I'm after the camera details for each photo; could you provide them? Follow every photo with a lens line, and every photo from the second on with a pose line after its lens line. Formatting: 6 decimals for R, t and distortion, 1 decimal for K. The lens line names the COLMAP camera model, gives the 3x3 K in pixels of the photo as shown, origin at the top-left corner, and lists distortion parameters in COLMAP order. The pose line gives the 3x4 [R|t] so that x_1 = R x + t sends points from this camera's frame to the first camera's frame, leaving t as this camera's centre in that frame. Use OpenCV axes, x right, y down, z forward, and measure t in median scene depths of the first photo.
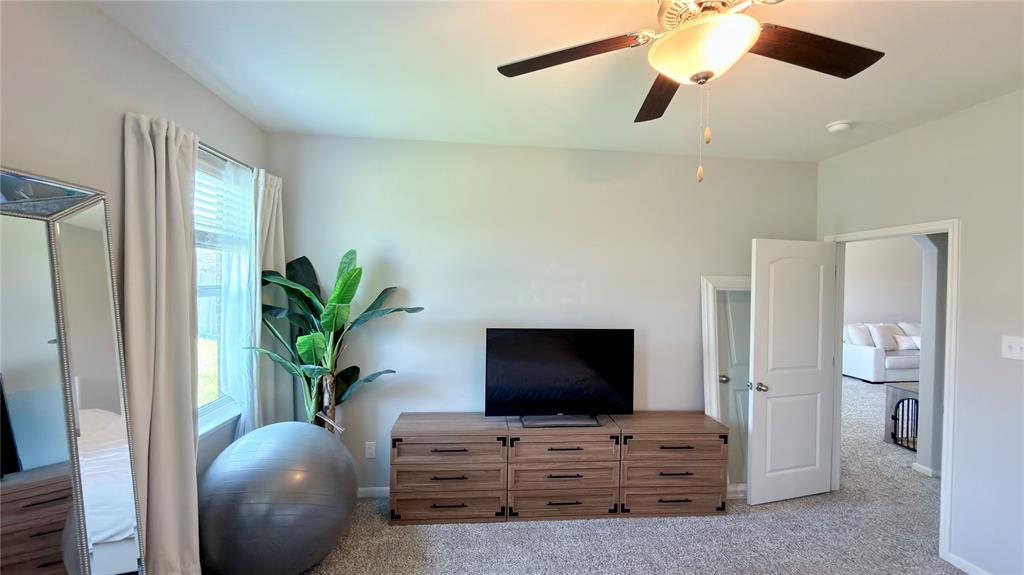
lens RADIAL K [[404.6, 0, 512.0], [0, 404.6, 287.5], [0, 0, 1]] dist [-0.000898, -0.000234]
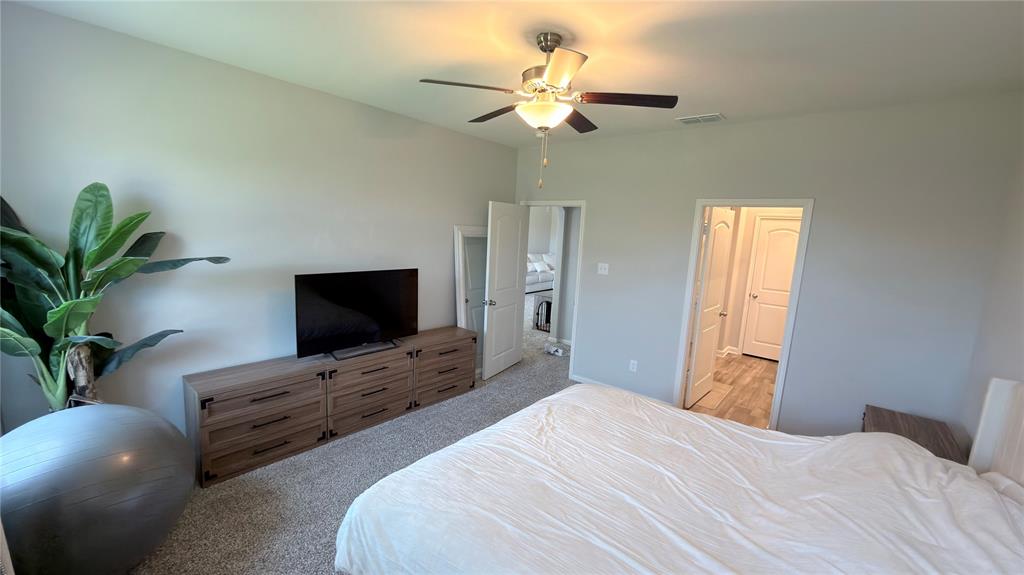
lens RADIAL K [[404.6, 0, 512.0], [0, 404.6, 287.5], [0, 0, 1]] dist [-0.000898, -0.000234]
pose [[0.718864, -0.083790, 0.690082, -0.377086], [-0.028267, 0.988365, 0.149454, -0.035595], [-0.694576, -0.126943, 0.708131, -0.105063]]
